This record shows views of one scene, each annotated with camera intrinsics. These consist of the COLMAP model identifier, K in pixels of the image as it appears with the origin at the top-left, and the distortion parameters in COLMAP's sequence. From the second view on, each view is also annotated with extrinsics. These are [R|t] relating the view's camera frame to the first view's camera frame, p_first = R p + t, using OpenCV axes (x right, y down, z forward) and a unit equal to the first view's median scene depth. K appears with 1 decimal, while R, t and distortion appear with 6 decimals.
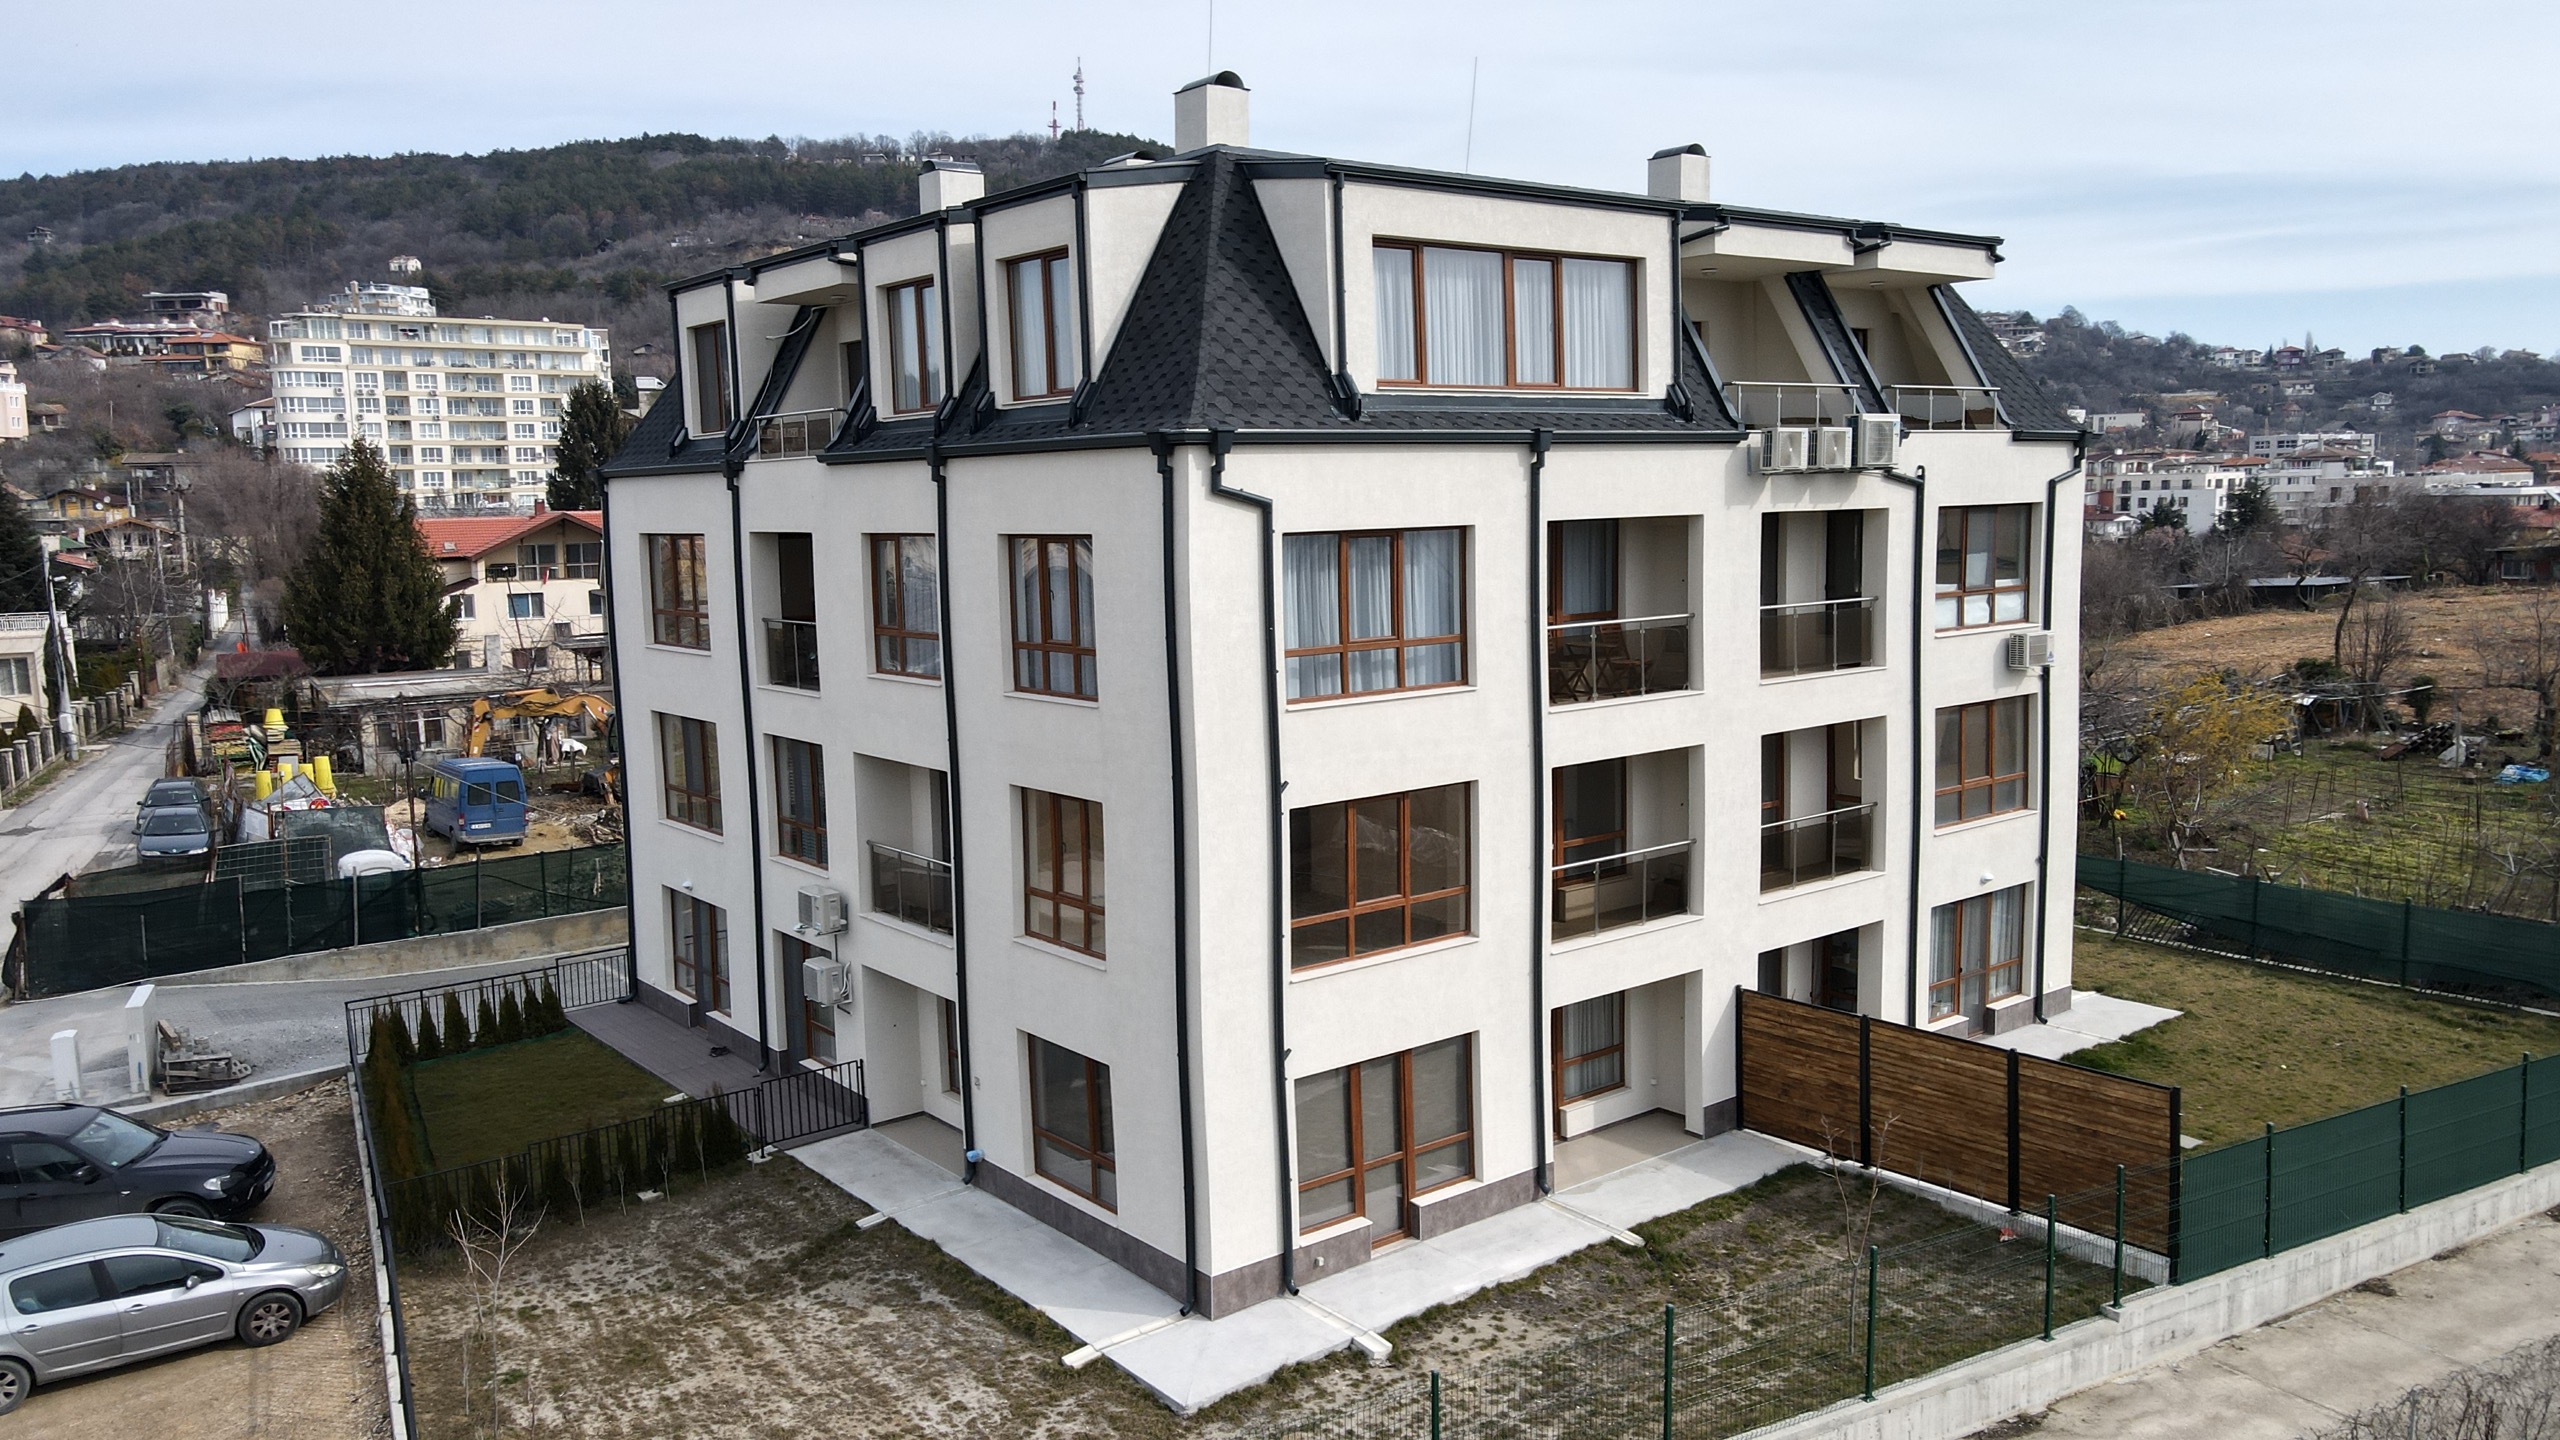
lens RADIAL K [[1868.3, 0, 1279.4], [0, 1868.3, 704.6], [0, 0, 1]] dist [0.014828, 0.009955]
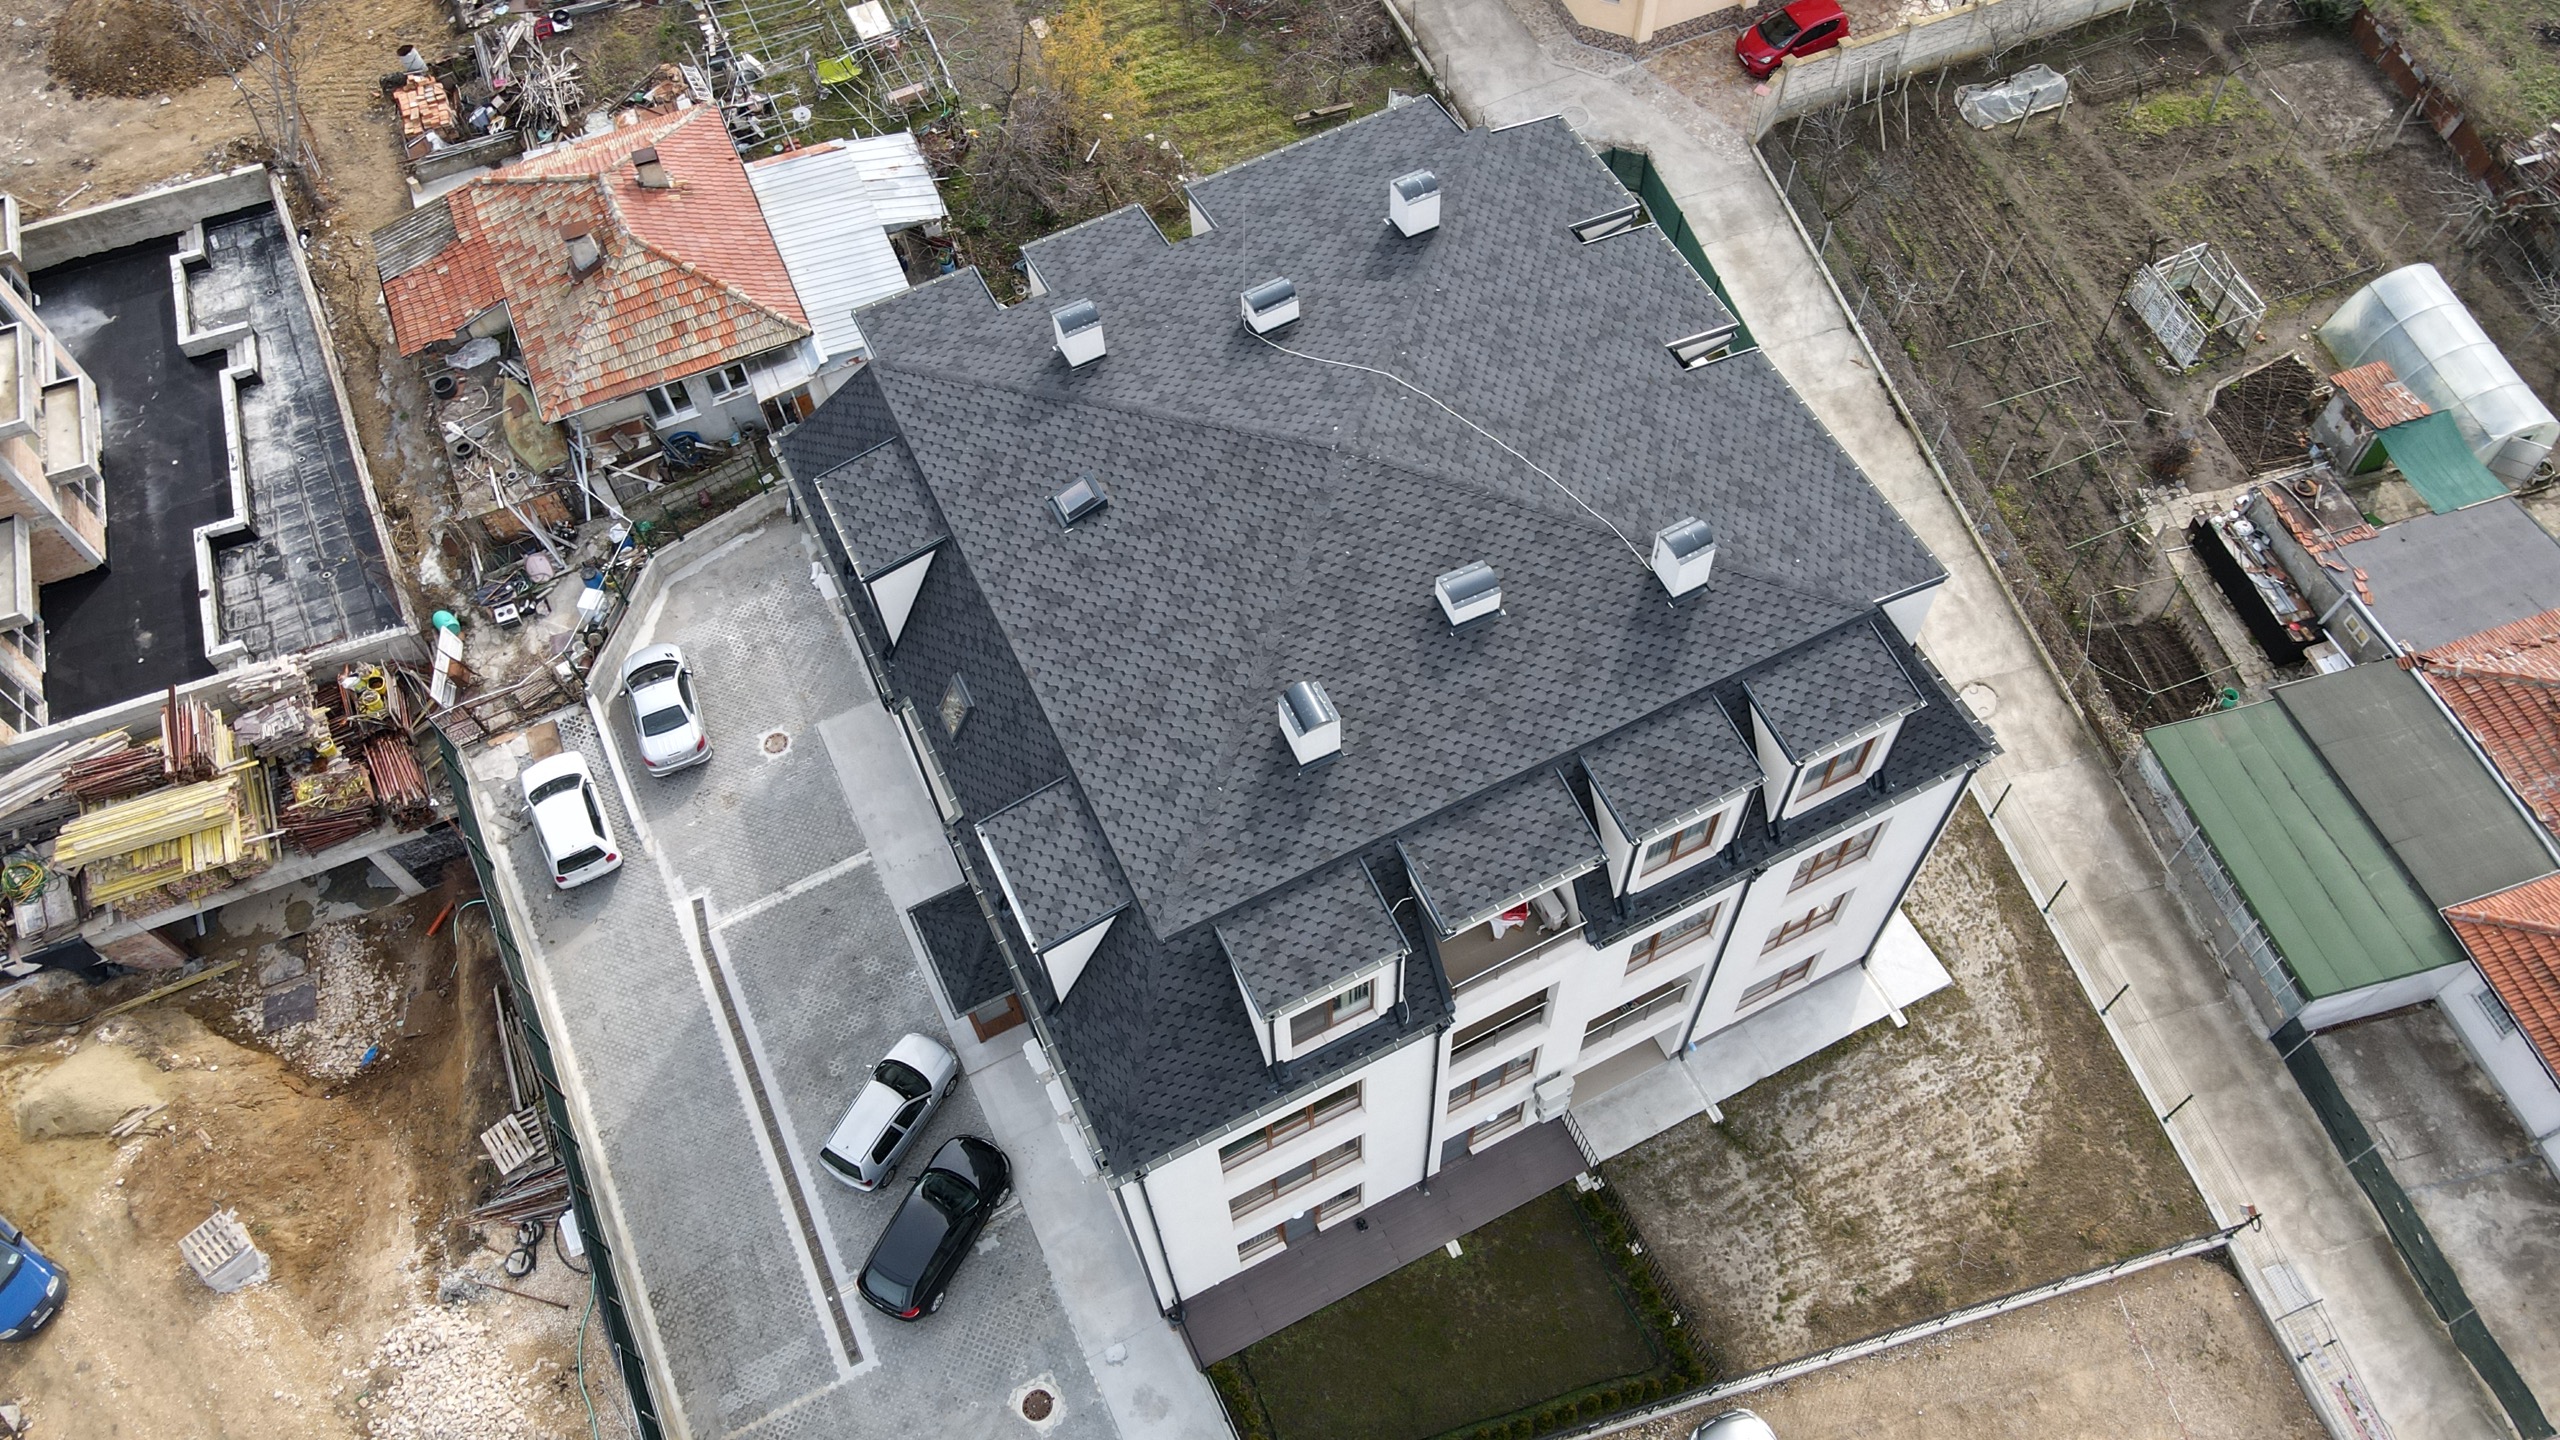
lens RADIAL K [[1863.2, 0, 1273.5], [0, 1863.2, 723.7], [0, 0, 1]] dist [0.018608, 0.009640]
pose [[0.208243, -0.831818, 0.514503, -0.858466], [0.142635, 0.546239, 0.825396, -1.359600], [-0.967621, -0.098497, 0.232397, 0.984063]]
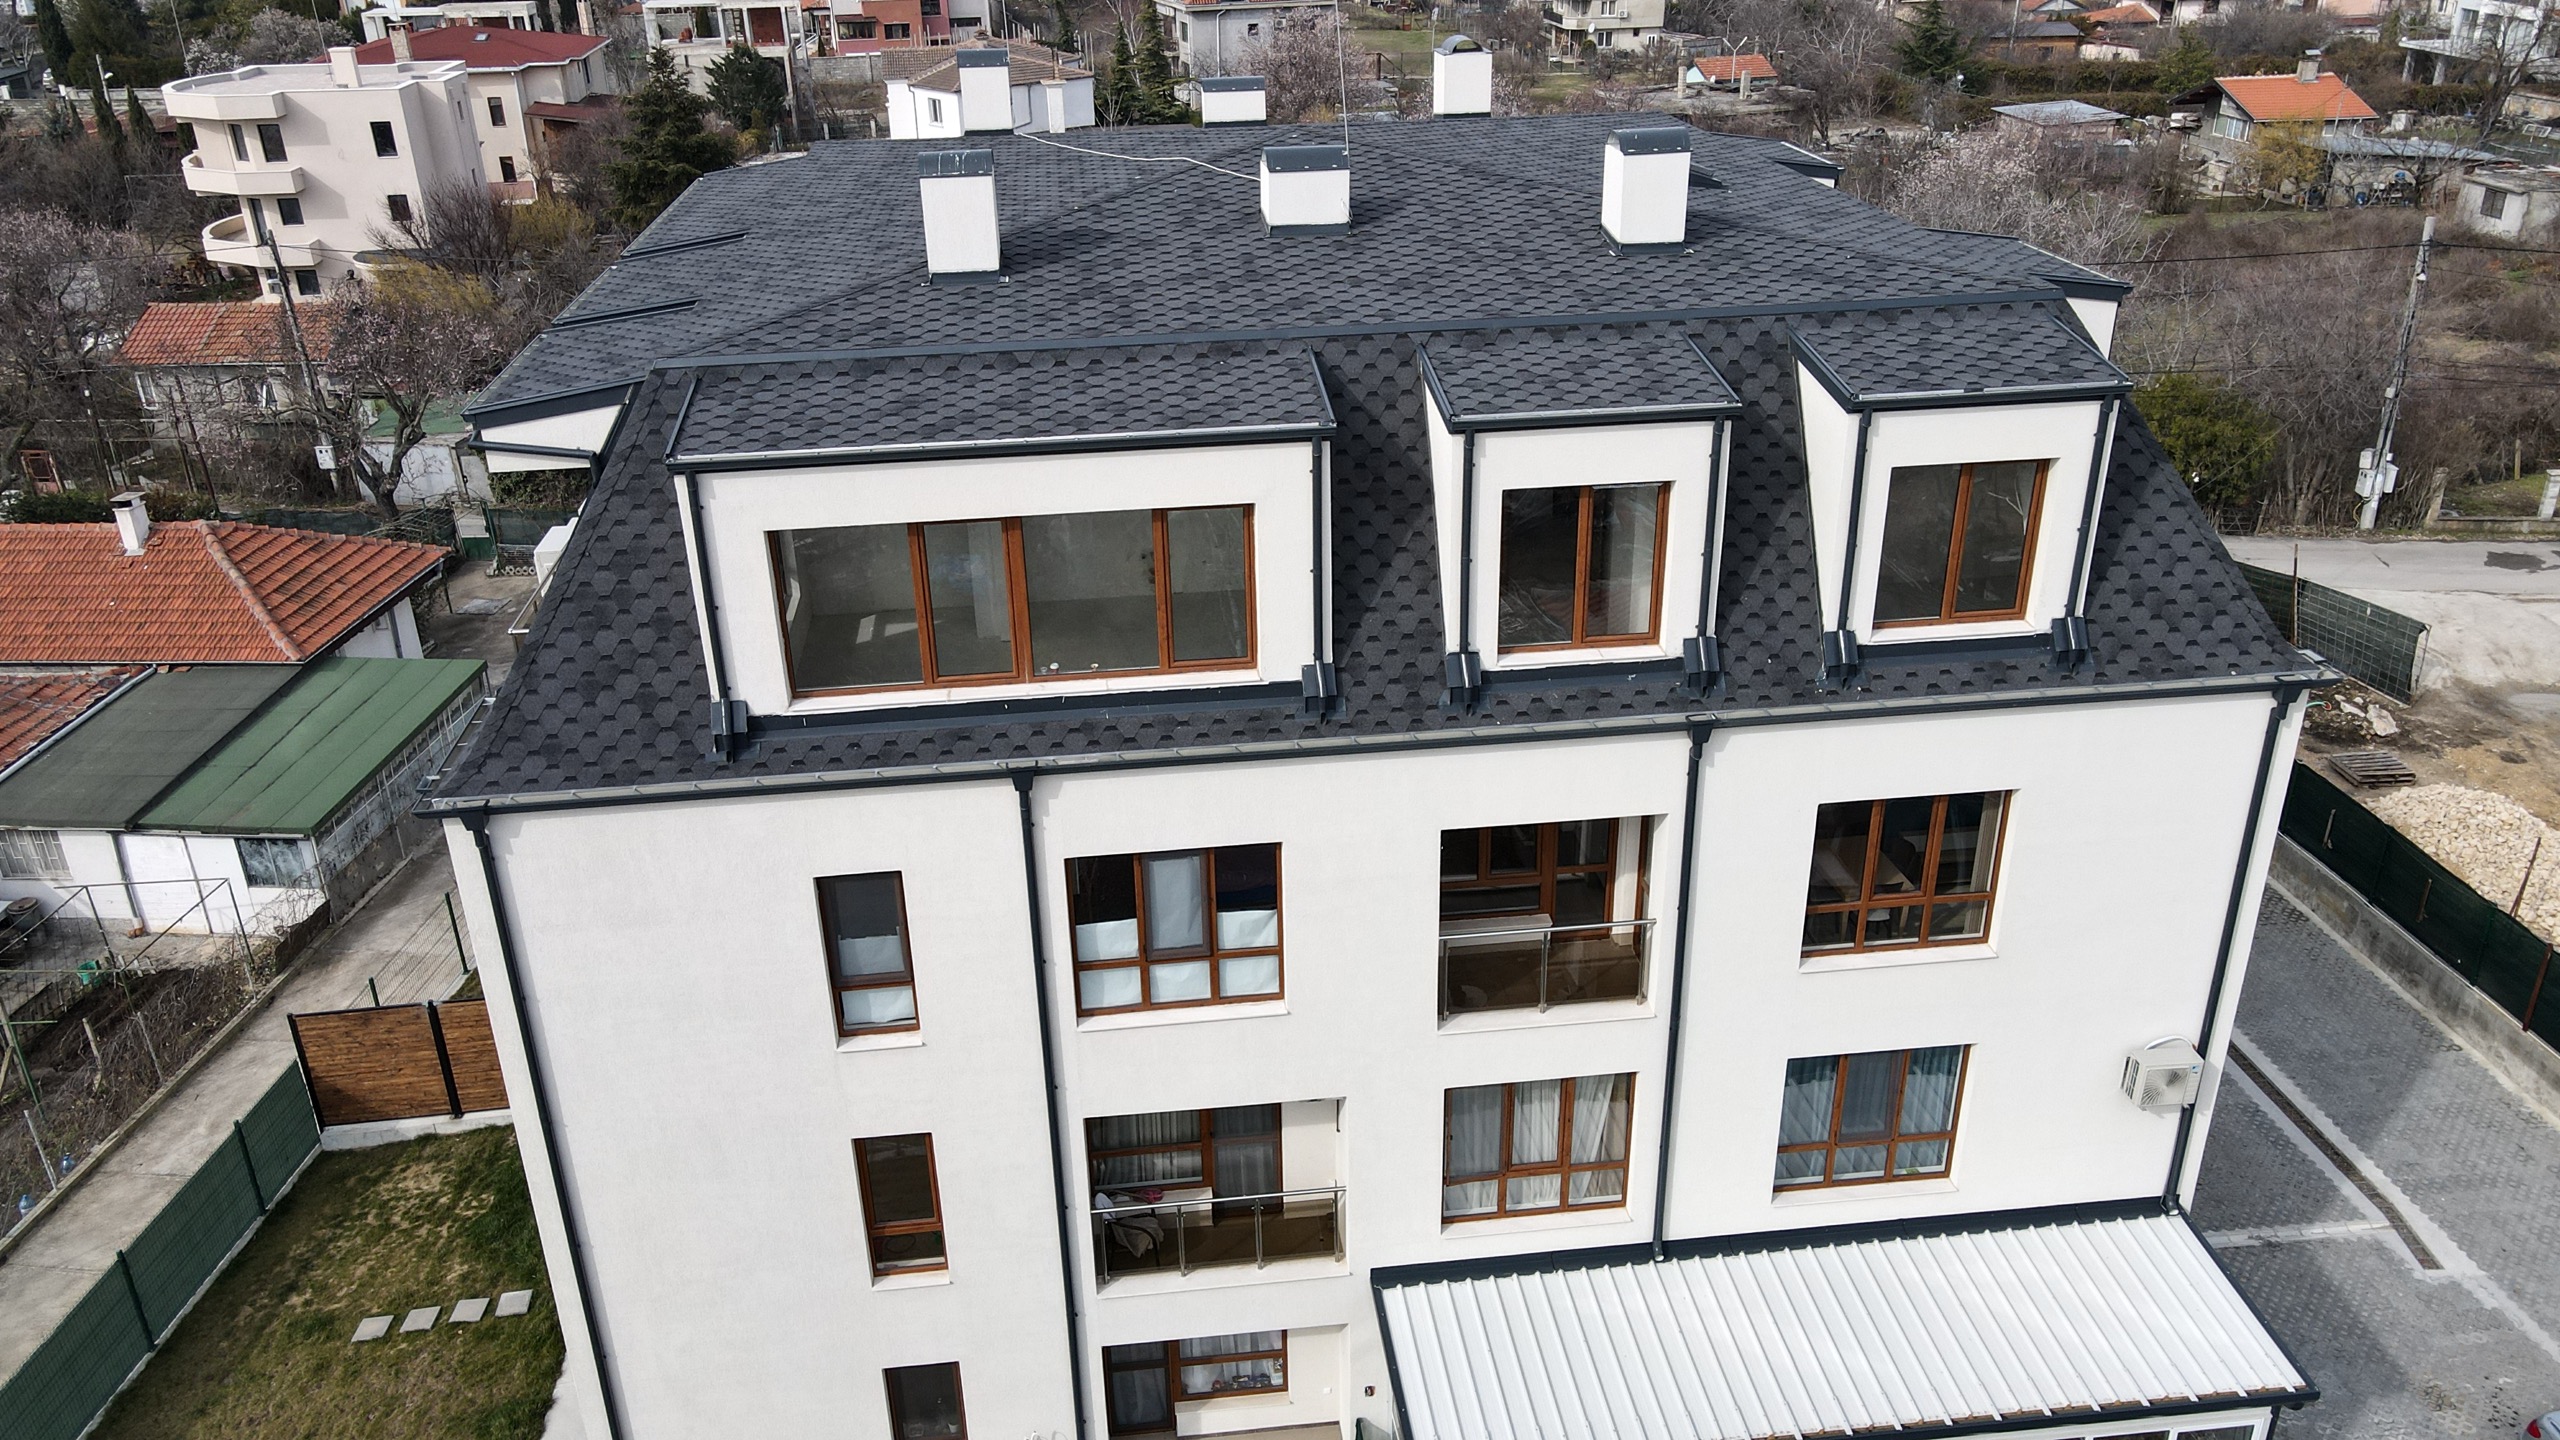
lens RADIAL K [[1879.7, 0, 1278.9], [0, 1879.7, 718.4], [0, 0, 1]] dist [0.022637, 0.003680]
pose [[-0.525283, 0.395285, -0.753543, 0.873437], [-0.062327, 0.865304, 0.497358, -0.565105], [0.848642, 0.308220, -0.429892, 1.773023]]
